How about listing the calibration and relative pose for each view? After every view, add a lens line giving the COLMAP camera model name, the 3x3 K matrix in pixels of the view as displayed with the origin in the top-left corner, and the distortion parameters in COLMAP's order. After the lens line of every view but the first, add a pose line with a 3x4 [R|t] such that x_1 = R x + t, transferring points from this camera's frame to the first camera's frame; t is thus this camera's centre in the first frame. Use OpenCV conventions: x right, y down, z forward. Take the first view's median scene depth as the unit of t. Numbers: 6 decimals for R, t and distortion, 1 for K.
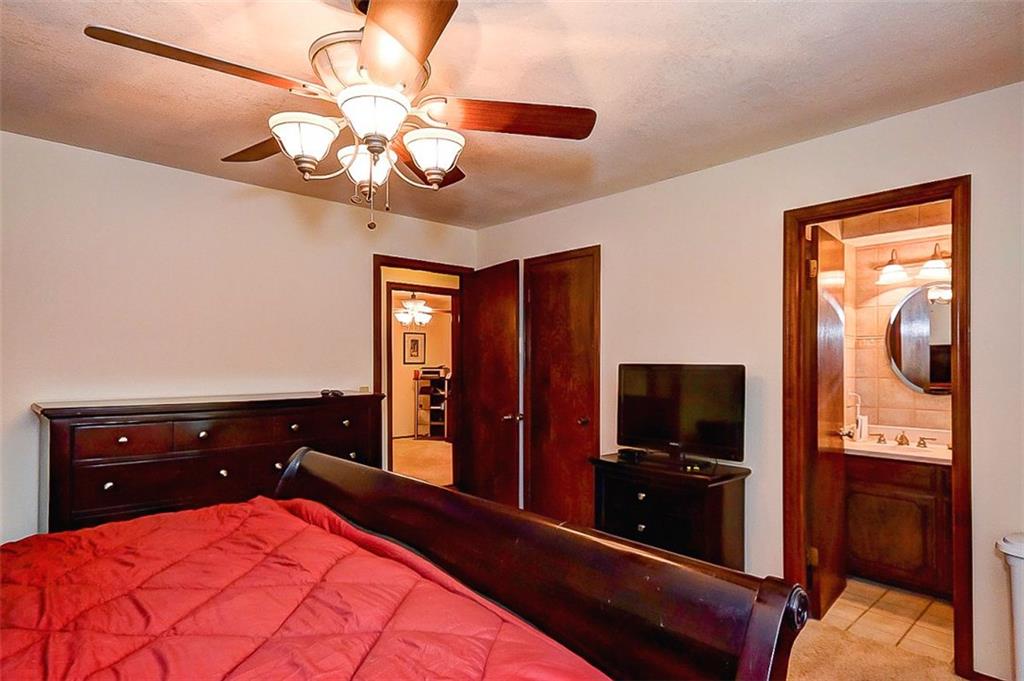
lens RADIAL K [[561.5, 0, 511.7], [0, 561.5, 354.3], [0, 0, 1]] dist [0.025981, 0.000145]
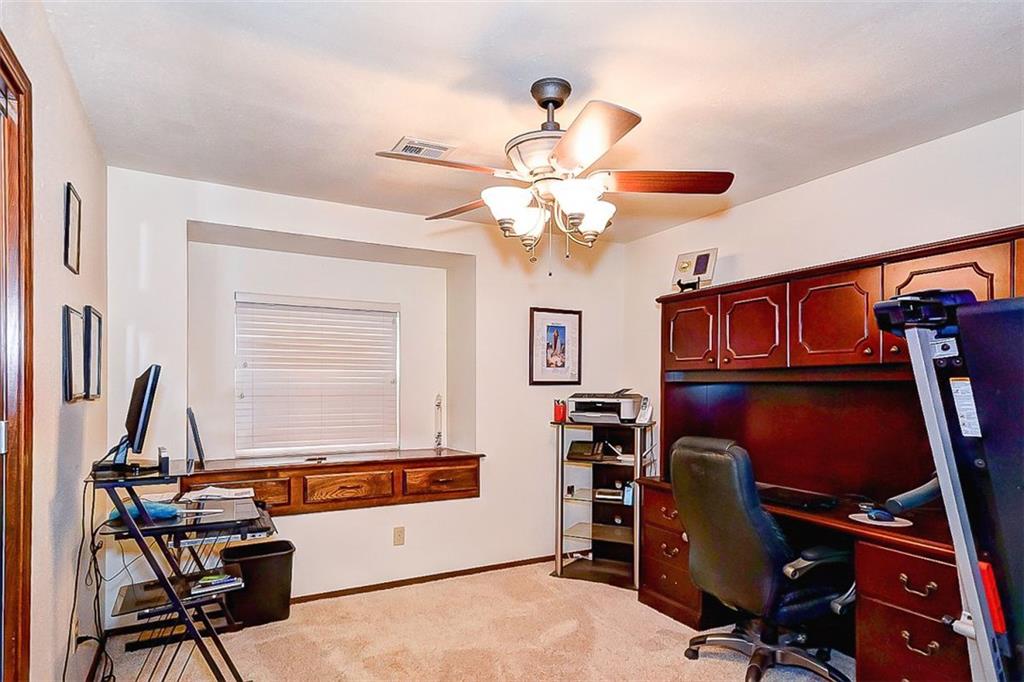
lens RADIAL K [[589.0, 0, 512.7], [0, 589.0, 362.1], [0, 0, 1]] dist [0.022815, 0.000456]
pose [[0.969928, 0.000382, -0.243391, -0.100058], [-0.006863, 0.999644, -0.025781, 0.012266], [0.243295, 0.026676, 0.969585, 0.583981]]
